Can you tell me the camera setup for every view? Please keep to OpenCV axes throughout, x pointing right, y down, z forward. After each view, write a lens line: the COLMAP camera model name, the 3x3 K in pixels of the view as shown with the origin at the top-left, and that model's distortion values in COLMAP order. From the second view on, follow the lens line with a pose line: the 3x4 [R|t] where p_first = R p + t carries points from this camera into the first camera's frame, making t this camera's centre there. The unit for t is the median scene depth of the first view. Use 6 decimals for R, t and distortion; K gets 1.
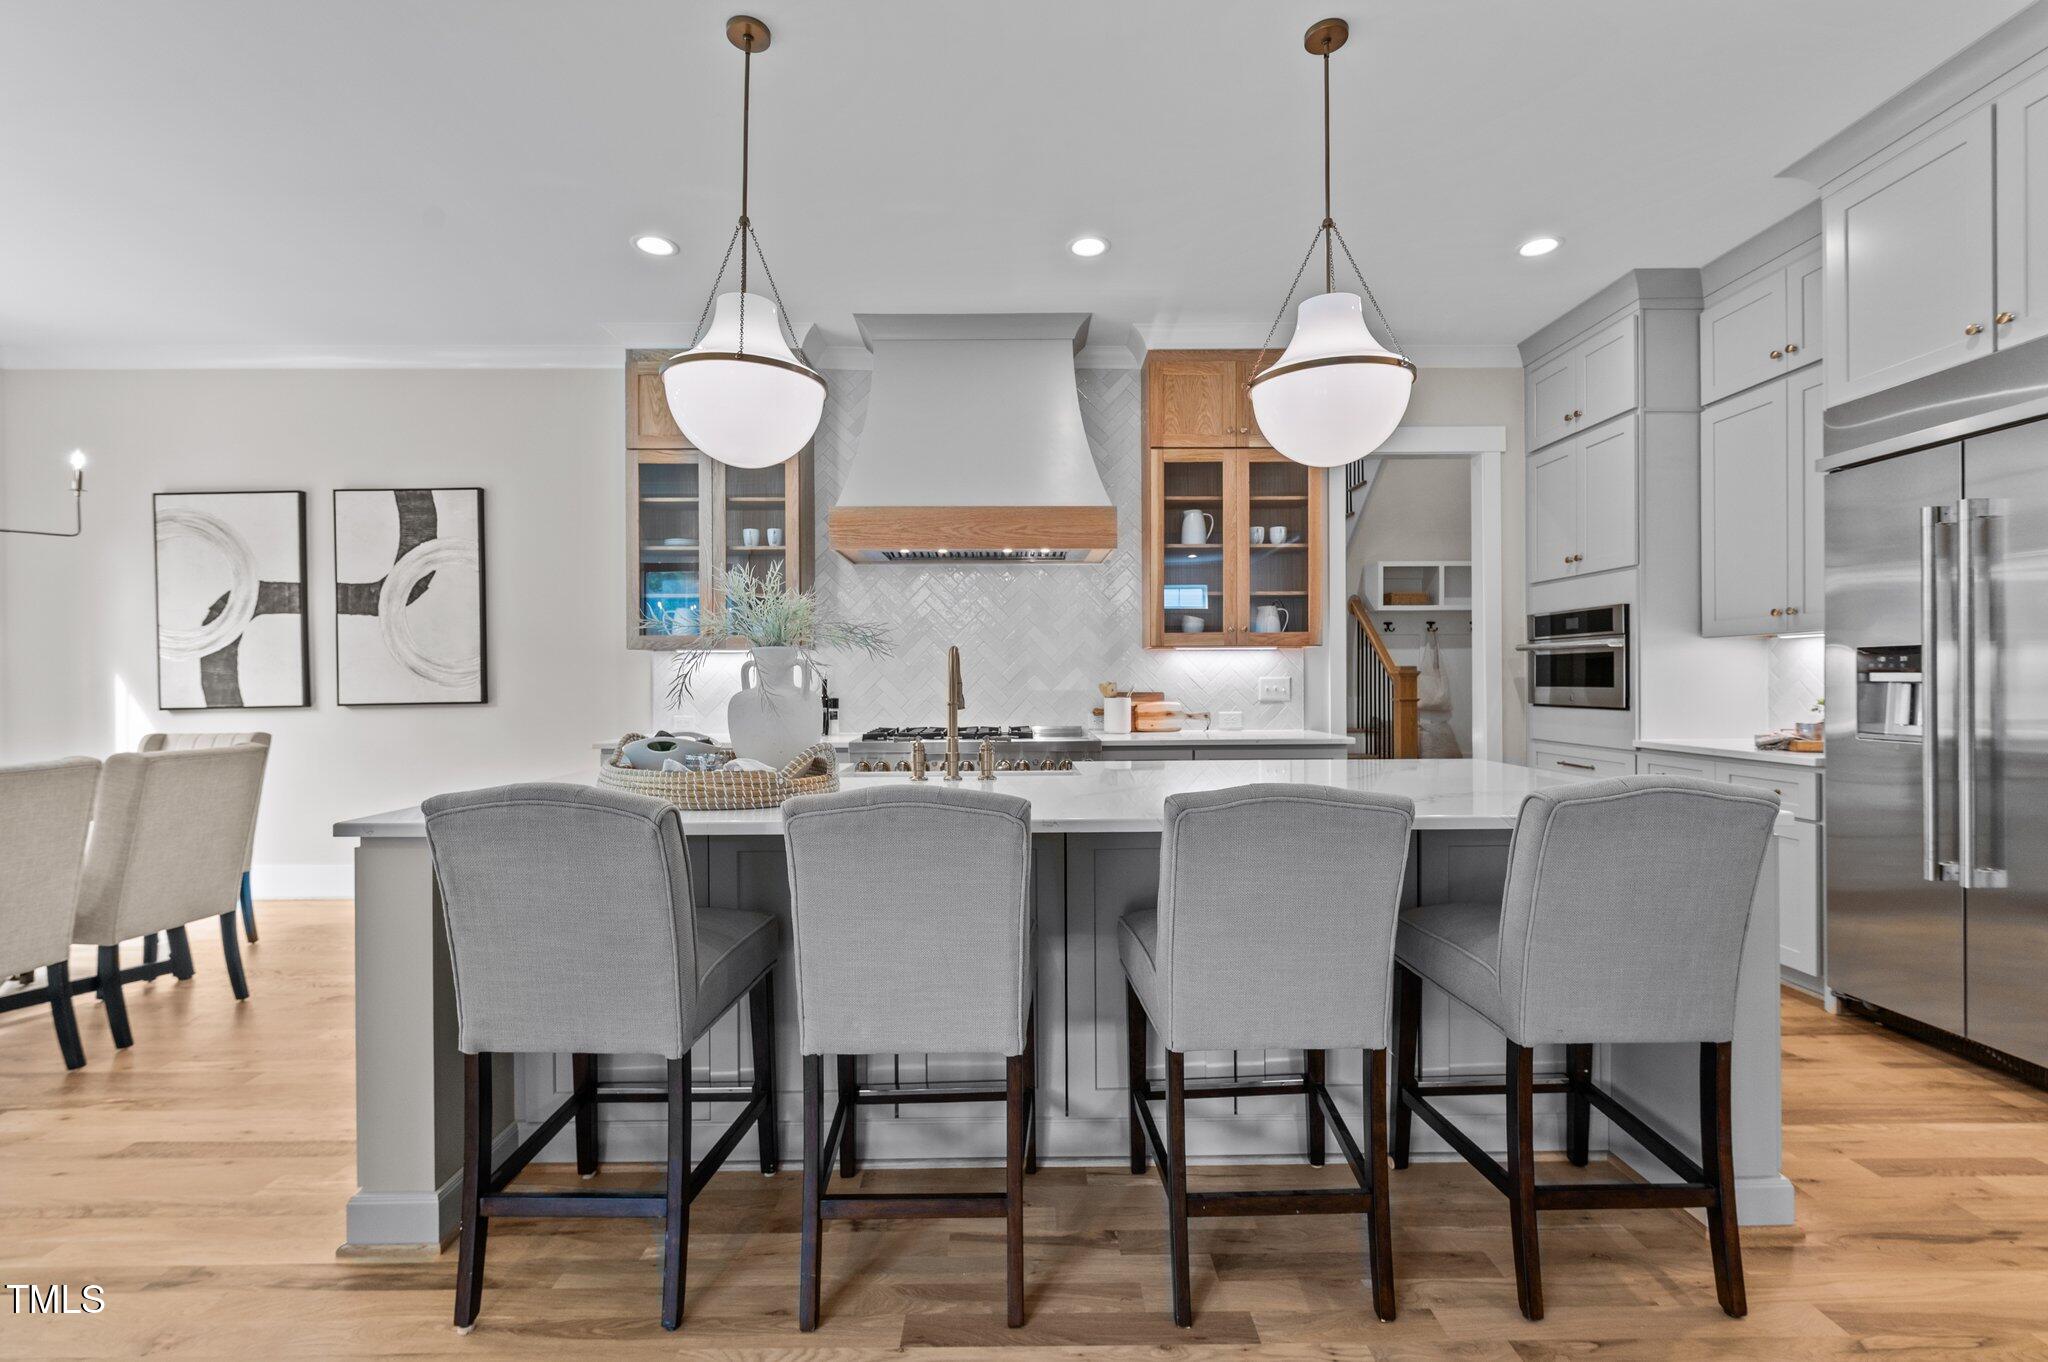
lens RADIAL K [[886.1, 0, 1027.1], [0, 886.1, 688.1], [0, 0, 1]] dist [-0.000185, -0.001384]
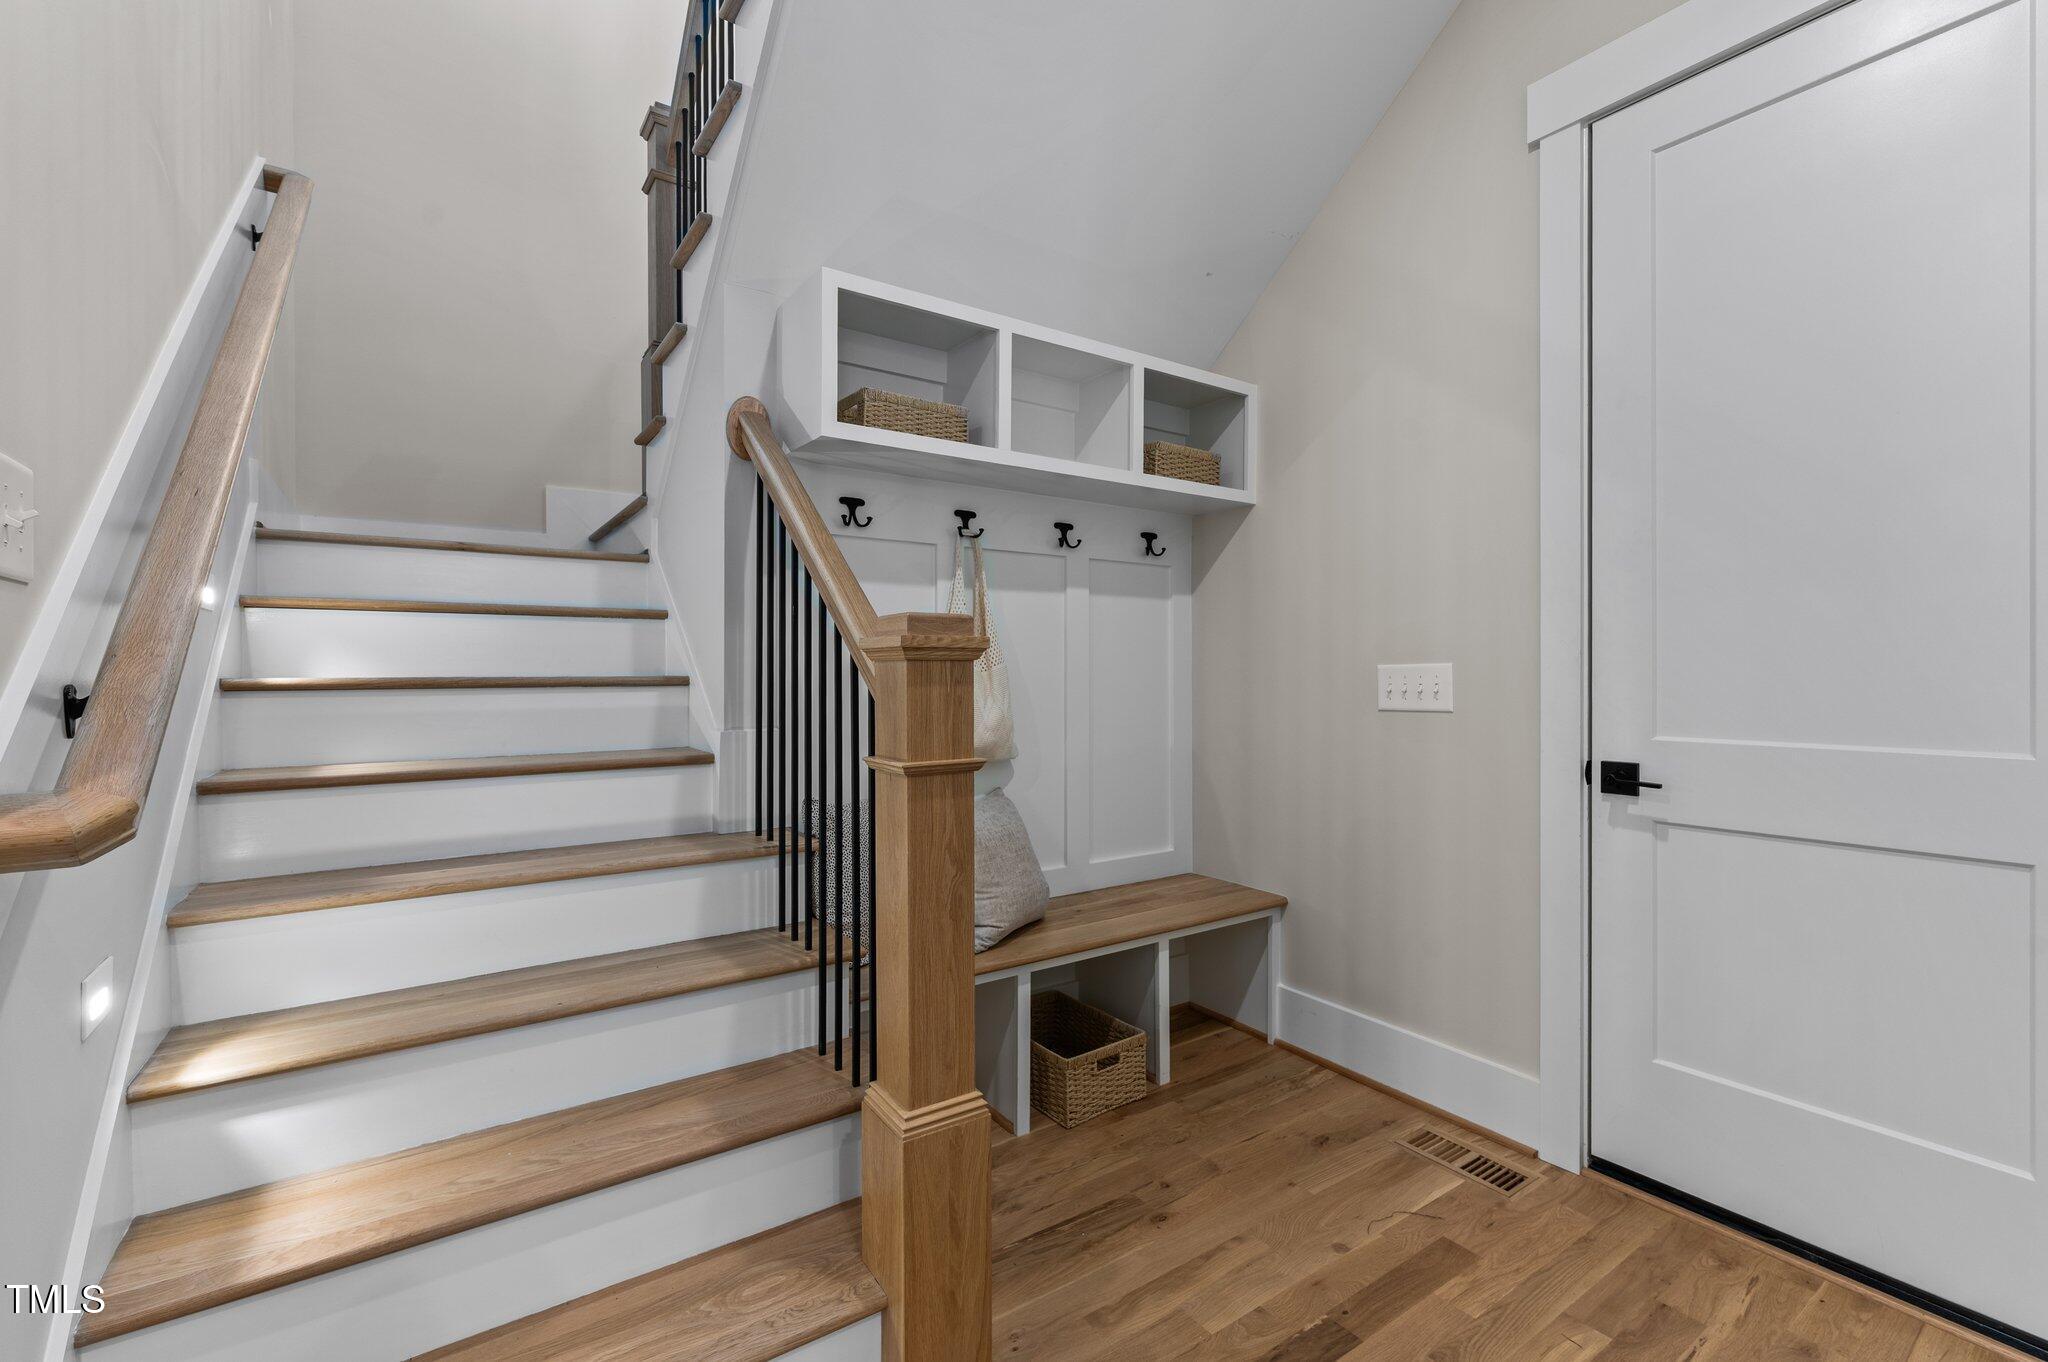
lens RADIAL K [[886.1, 0, 1027.7], [0, 886.1, 677.8], [0, 0, 1]] dist [-0.000185, -0.001384]
pose [[0.832341, 0.000748, 0.554263, 0.420411], [0.002405, 0.999985, -0.004961, -0.009265], [-0.554258, 0.005462, 0.832327, 1.039065]]
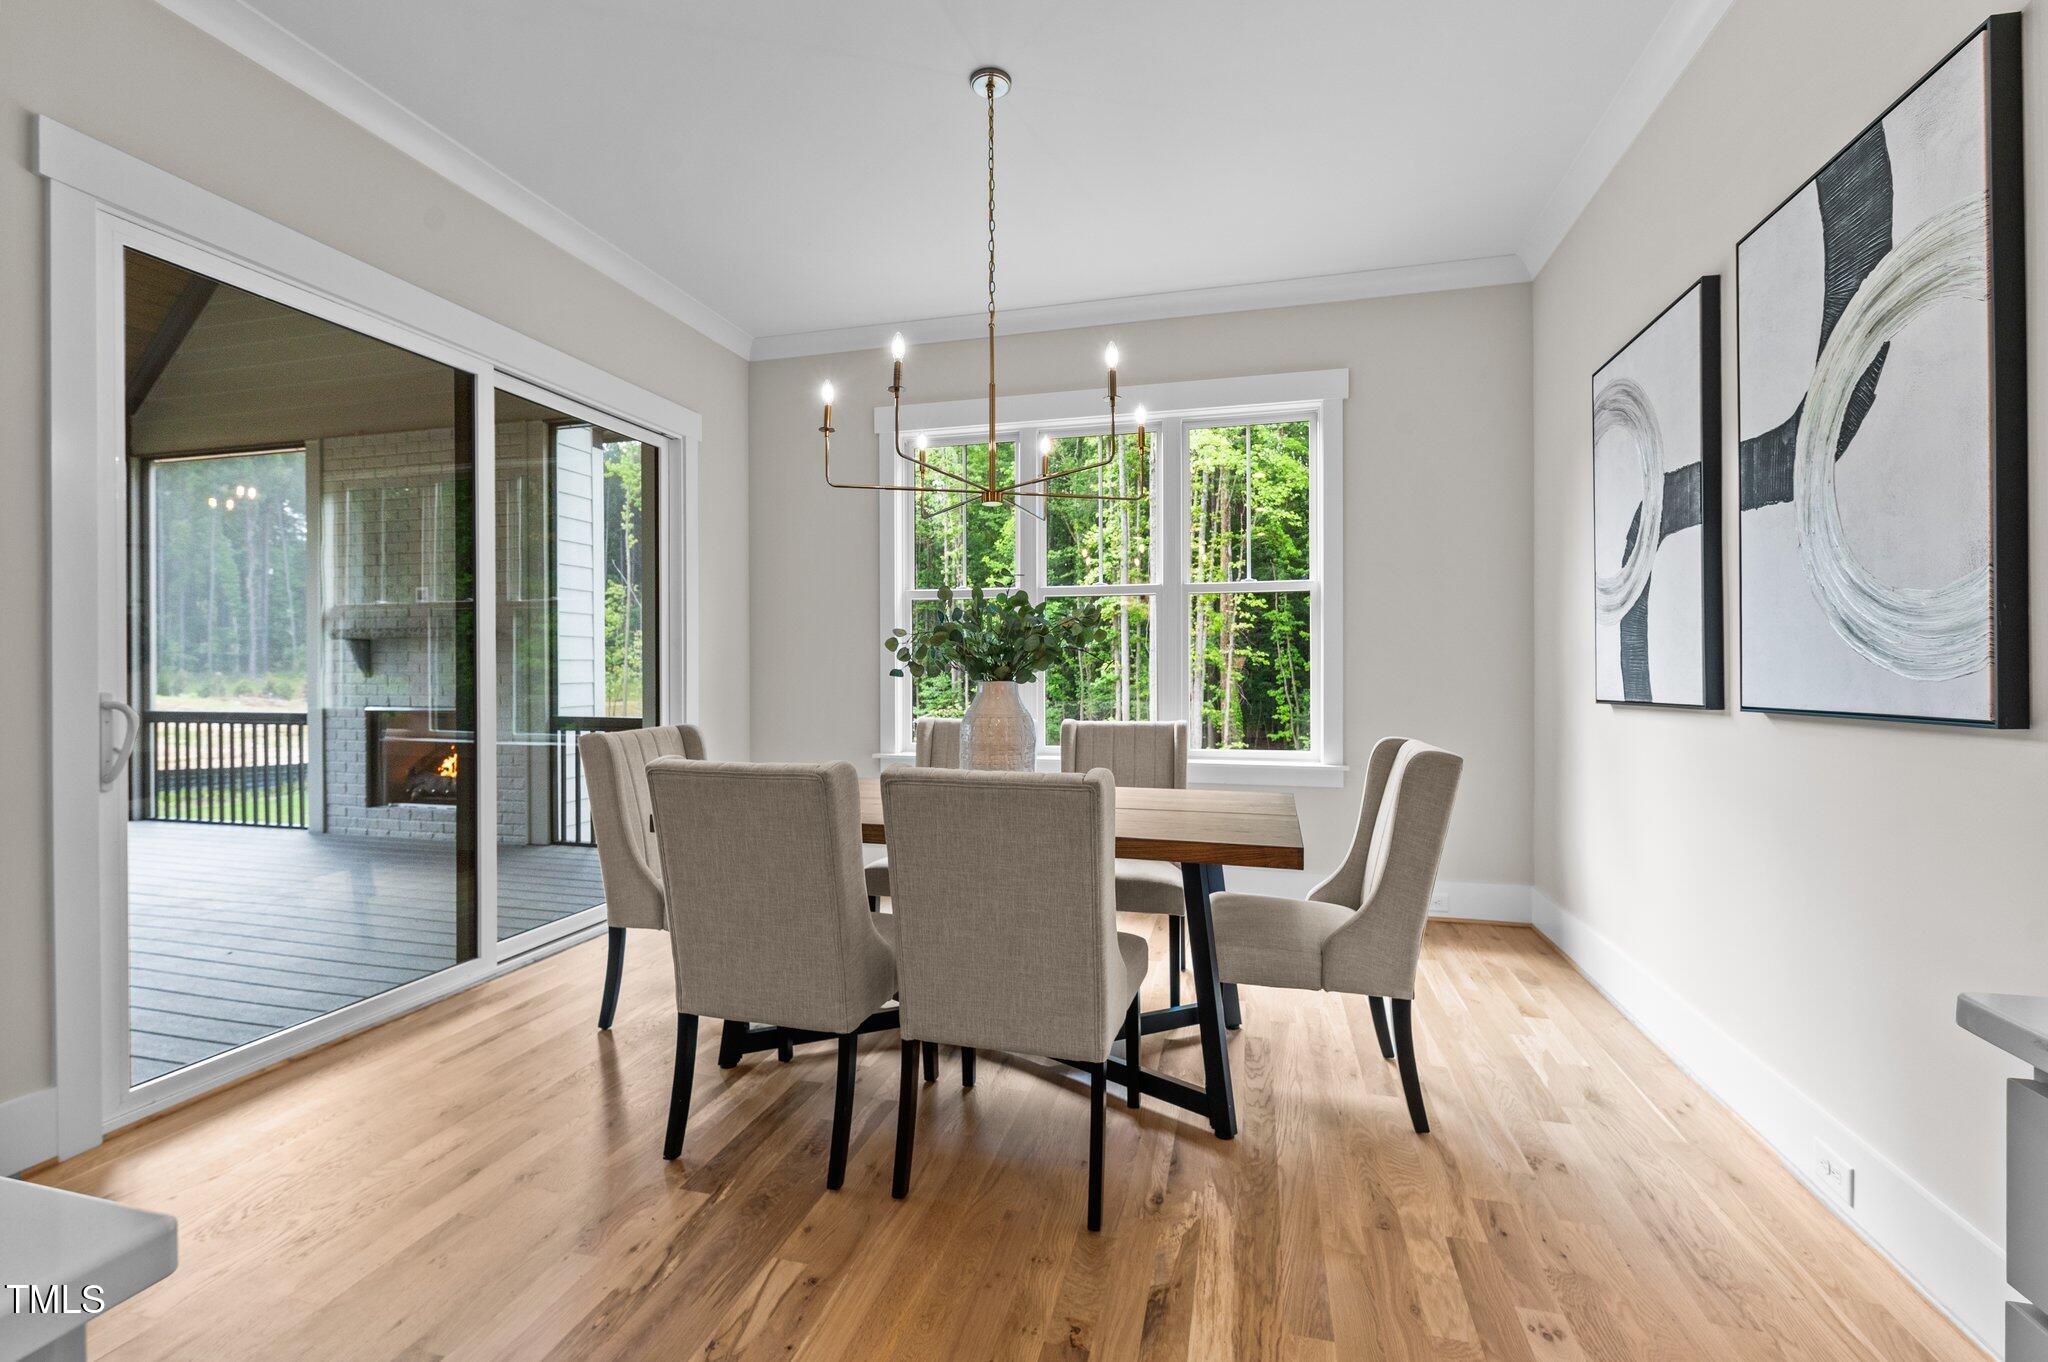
lens RADIAL K [[886.1, 0, 1019.1], [0, 886.1, 674.8], [0, 0, 1]] dist [-0.000185, -0.001384]
pose [[-0.256702, 0.013303, -0.966399, -0.235249], [-0.004553, 0.999878, 0.014973, -0.003520], [0.966480, 0.008244, -0.256610, 0.755668]]
